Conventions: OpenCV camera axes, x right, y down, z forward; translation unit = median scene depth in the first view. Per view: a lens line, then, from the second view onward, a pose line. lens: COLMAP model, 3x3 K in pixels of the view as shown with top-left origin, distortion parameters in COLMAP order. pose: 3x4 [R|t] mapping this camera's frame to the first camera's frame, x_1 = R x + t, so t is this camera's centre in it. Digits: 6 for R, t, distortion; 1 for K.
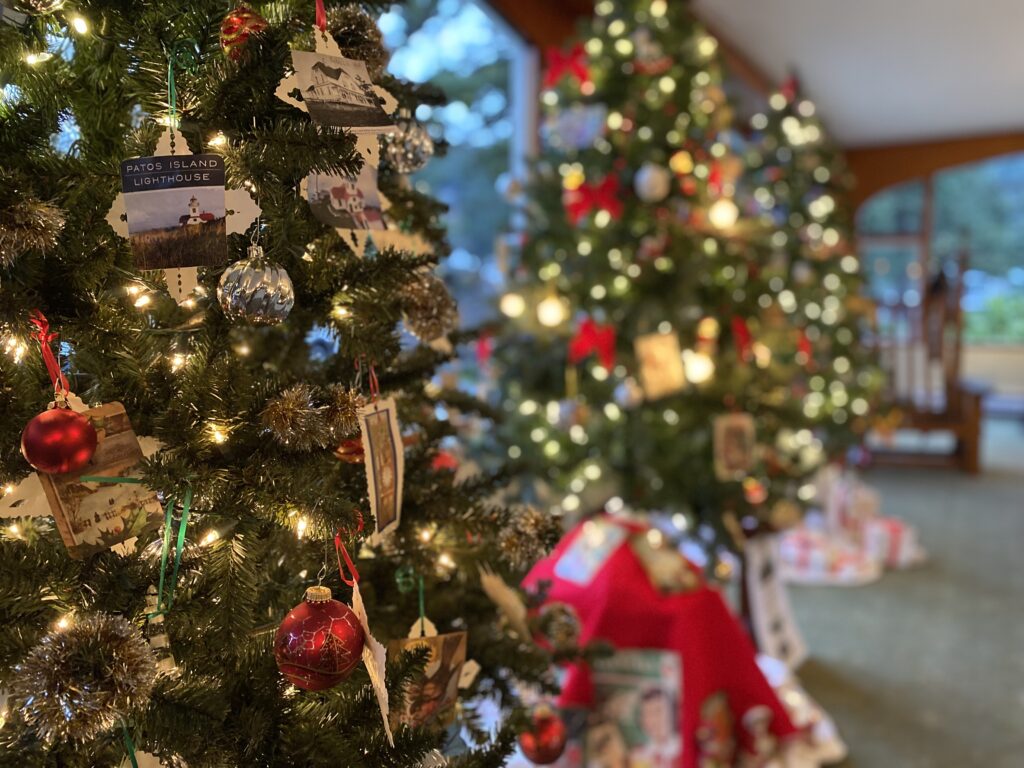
lens RADIAL K [[780.2, 0, 511.8], [0, 780.2, 383.7], [0, 0, 1]] dist [0.029693, -0.012392]
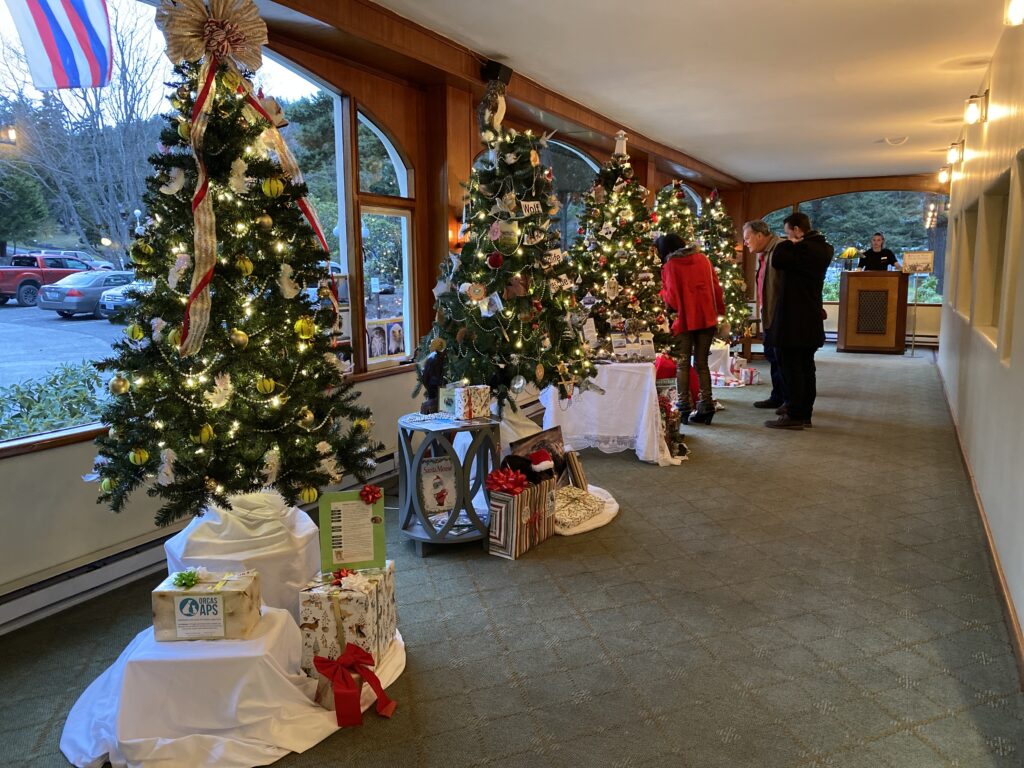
lens RADIAL K [[780.2, 0, 514.2], [0, 780.2, 379.3], [0, 0, 1]] dist [0.029693, -0.012392]
pose [[0.996048, -0.000918, 0.088807, -0.524981], [-0.002563, 0.999233, 0.039080, 0.122413], [-0.088774, -0.039153, 0.995282, -1.529345]]
